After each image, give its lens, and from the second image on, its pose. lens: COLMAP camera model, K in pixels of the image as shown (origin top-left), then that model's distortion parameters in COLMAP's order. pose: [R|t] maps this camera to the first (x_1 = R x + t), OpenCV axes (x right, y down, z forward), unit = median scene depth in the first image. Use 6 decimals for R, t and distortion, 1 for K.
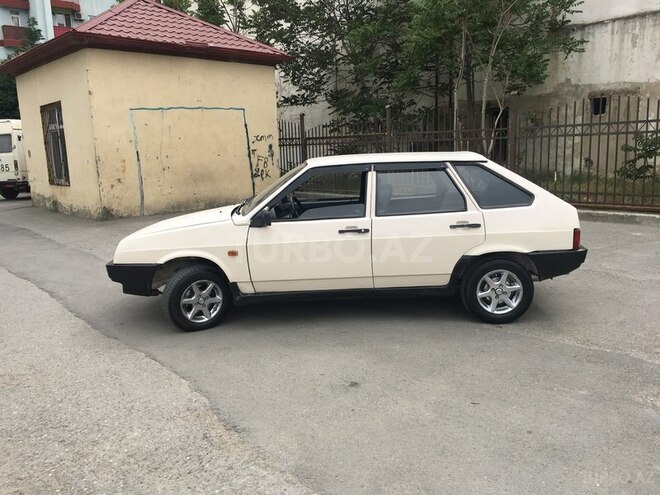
lens RADIAL K [[561.9, 0, 331.5], [0, 561.9, 244.7], [0, 0, 1]] dist [0.078498, -0.099047]
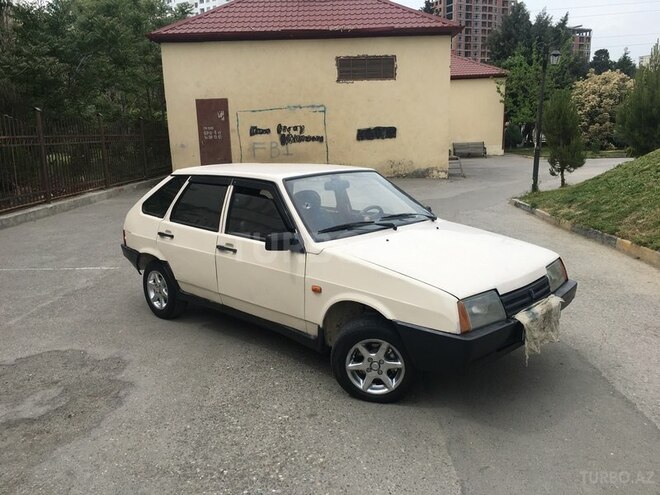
lens RADIAL K [[561.9, 0, 330.4], [0, 561.9, 242.8], [0, 0, 1]] dist [0.078498, -0.099047]
pose [[-0.739015, -0.078939, 0.669049, -0.283527], [0.166165, 0.941071, 0.294575, -0.137861], [-0.652876, 0.328868, -0.682348, 0.742093]]
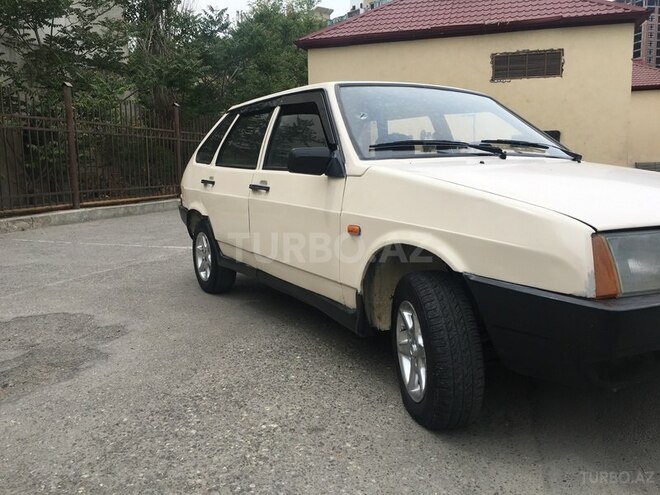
lens RADIAL K [[561.9, 0, 329.1], [0, 561.9, 243.1], [0, 0, 1]] dist [0.078498, -0.099047]
pose [[-0.522688, -0.074951, 0.849223, -0.230701], [0.179477, 0.964129, 0.195558, -0.055971], [-0.833418, 0.254631, -0.490487, 0.643741]]
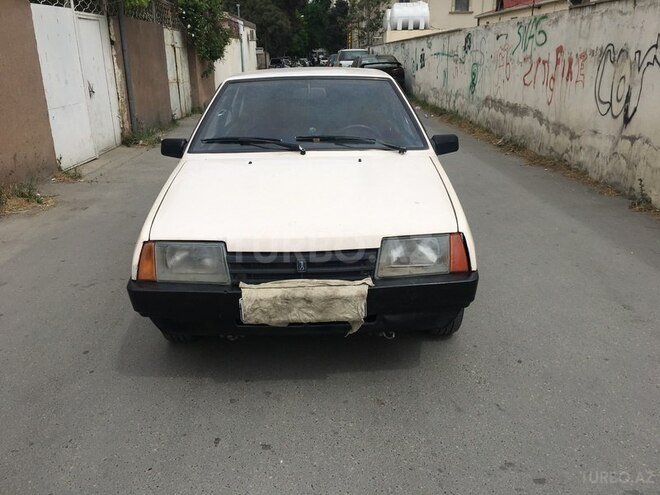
lens RADIAL K [[561.9, 0, 330.6], [0, 561.9, 242.1], [0, 0, 1]] dist [0.078498, -0.099047]
pose [[-0.041341, -0.283593, 0.958053, -0.358189], [0.195010, 0.938142, 0.286114, -0.069296], [-0.979930, 0.198658, 0.016520, 0.455810]]
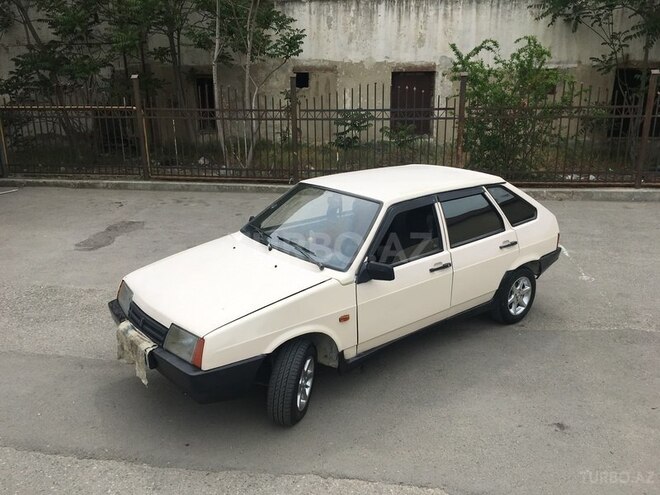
lens RADIAL K [[561.9, 0, 330.0], [0, 561.9, 244.2], [0, 0, 1]] dist [0.078498, -0.099047]
pose [[0.767216, -0.153977, 0.622632, -0.276904], [0.096443, 0.987414, 0.125348, -0.080038], [-0.634097, -0.036120, 0.772410, 0.145923]]
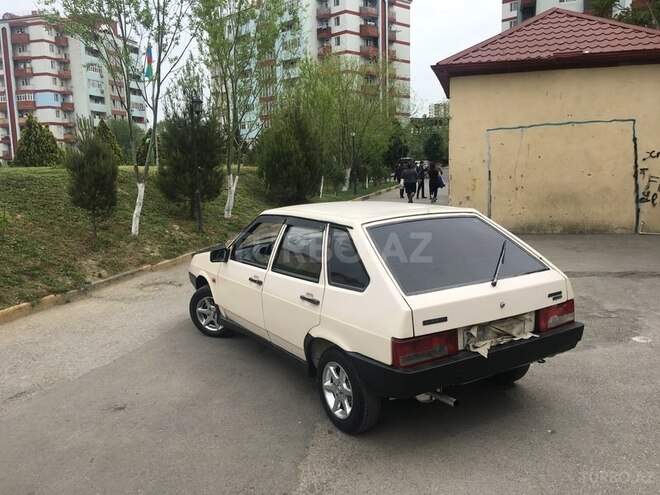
lens RADIAL K [[561.9, 0, 331.7], [0, 561.9, 248.0], [0, 0, 1]] dist [0.078498, -0.099047]
pose [[0.544768, 0.142595, -0.826374, 0.371982], [-0.136392, 0.987382, 0.080465, -0.072061], [0.827421, 0.068876, 0.557343, 0.213124]]
